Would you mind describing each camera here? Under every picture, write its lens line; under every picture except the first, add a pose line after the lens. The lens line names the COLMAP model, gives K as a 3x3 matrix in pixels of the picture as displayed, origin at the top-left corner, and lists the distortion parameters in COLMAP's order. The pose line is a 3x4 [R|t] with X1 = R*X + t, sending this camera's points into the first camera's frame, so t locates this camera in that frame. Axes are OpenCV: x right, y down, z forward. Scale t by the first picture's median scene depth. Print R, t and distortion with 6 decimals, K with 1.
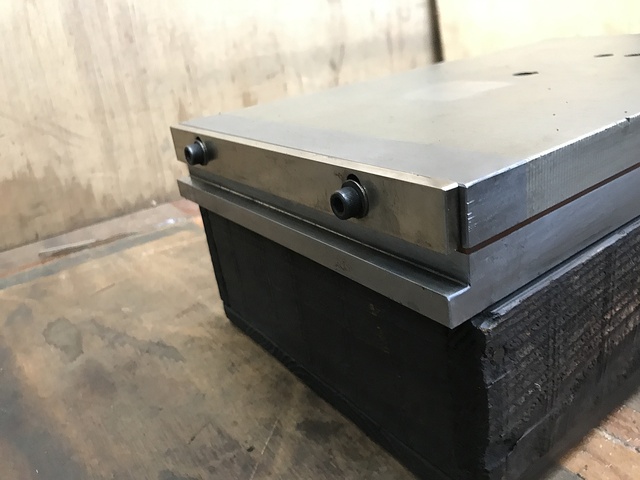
lens RADIAL K [[539.0, 0, 326.7], [0, 539.0, 221.1], [0, 0, 1]] dist [0.002629, -0.004973]
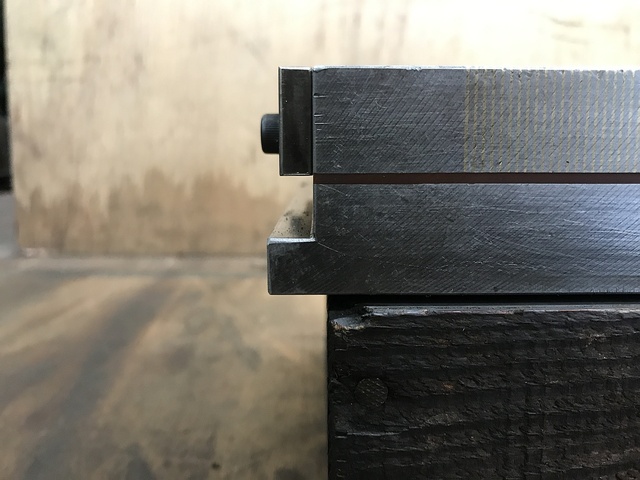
lens RADIAL K [[539.0, 0, 326.7], [0, 539.0, 221.1], [0, 0, 1]] dist [0.002629, -0.004973]
pose [[0.804547, 0.189126, -0.562971, 0.523225], [-0.302420, 0.946298, -0.114289, 0.139157], [0.511123, 0.262205, 0.818536, 0.396864]]
